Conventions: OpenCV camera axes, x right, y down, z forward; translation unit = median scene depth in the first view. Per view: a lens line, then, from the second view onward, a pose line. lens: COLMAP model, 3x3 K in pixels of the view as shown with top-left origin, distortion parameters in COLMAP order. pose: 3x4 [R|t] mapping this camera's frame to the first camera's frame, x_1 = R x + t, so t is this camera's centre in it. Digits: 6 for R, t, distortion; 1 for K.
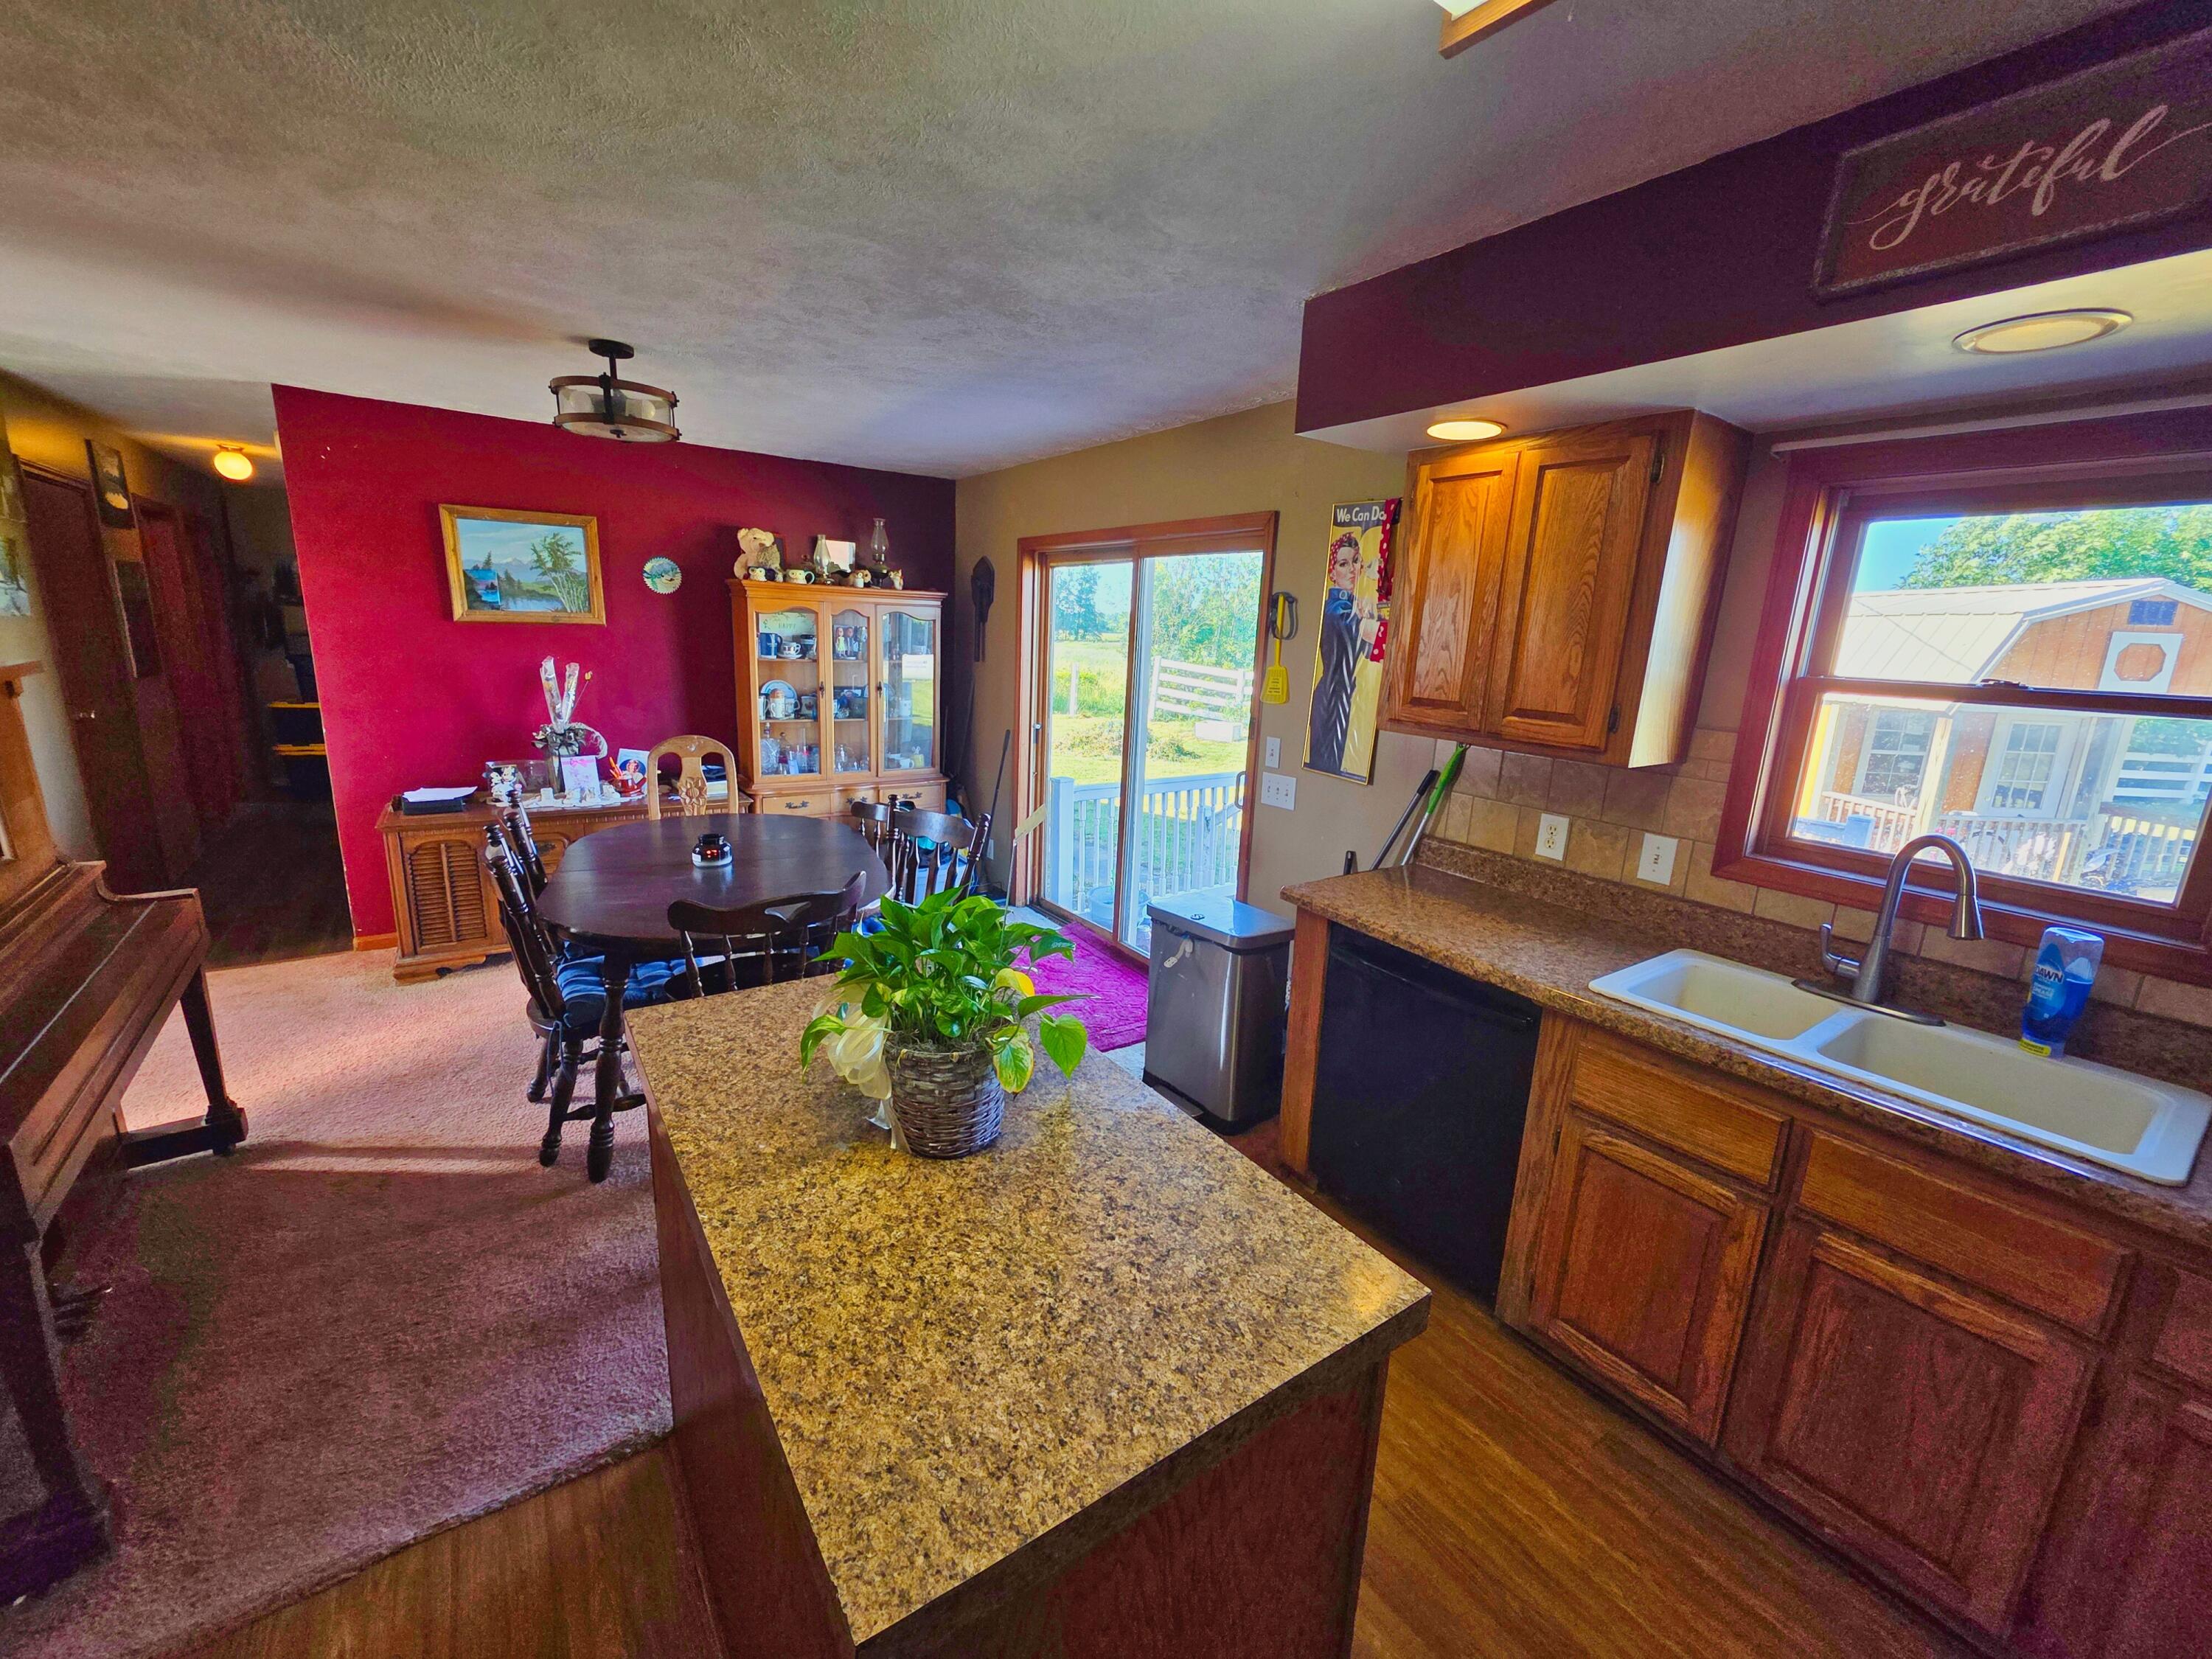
lens RADIAL K [[899.8, 0, 1119.2], [0, 899.8, 831.9], [0, 0, 1]] dist [0.001333, -0.000402]
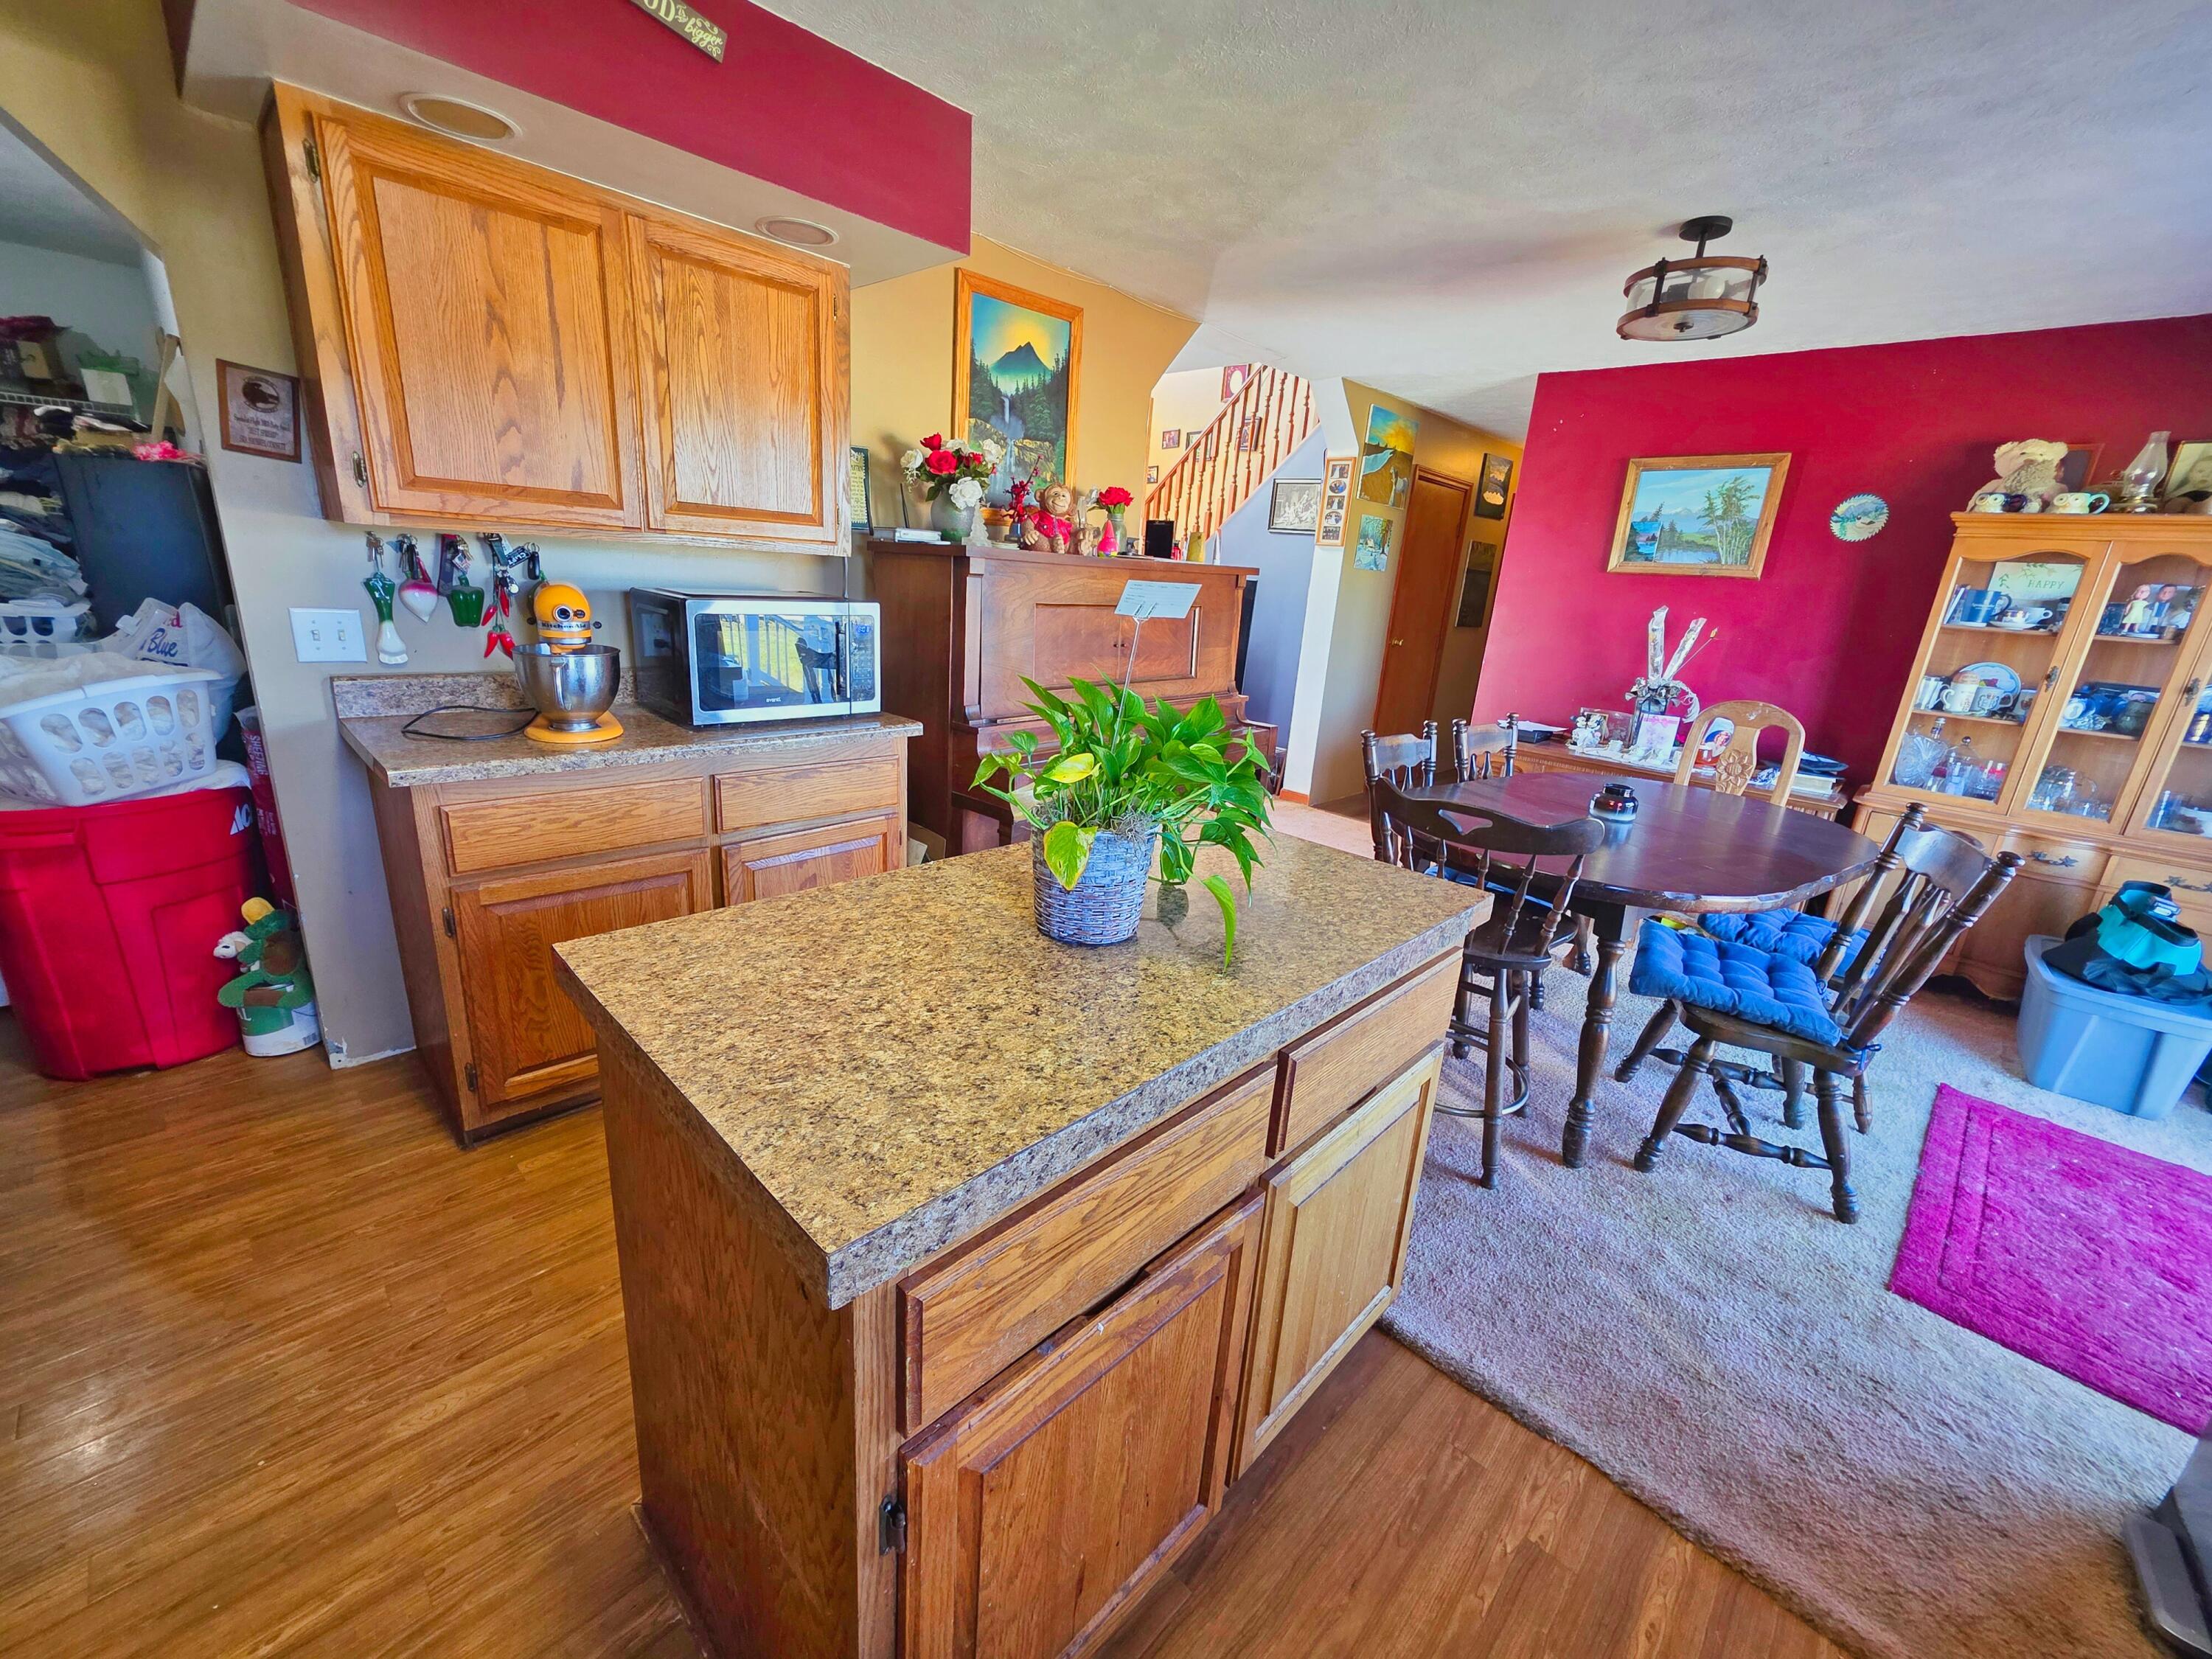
lens RADIAL K [[886.4, 0, 1065.5], [0, 886.4, 828.0], [0, 0, 1]] dist [-0.001709, -0.000057]
pose [[0.160576, 0.251399, -0.954471, 0.181387], [-0.278583, 0.939246, 0.200521, 0.012782], [0.946893, 0.233700, 0.220856, 0.194995]]
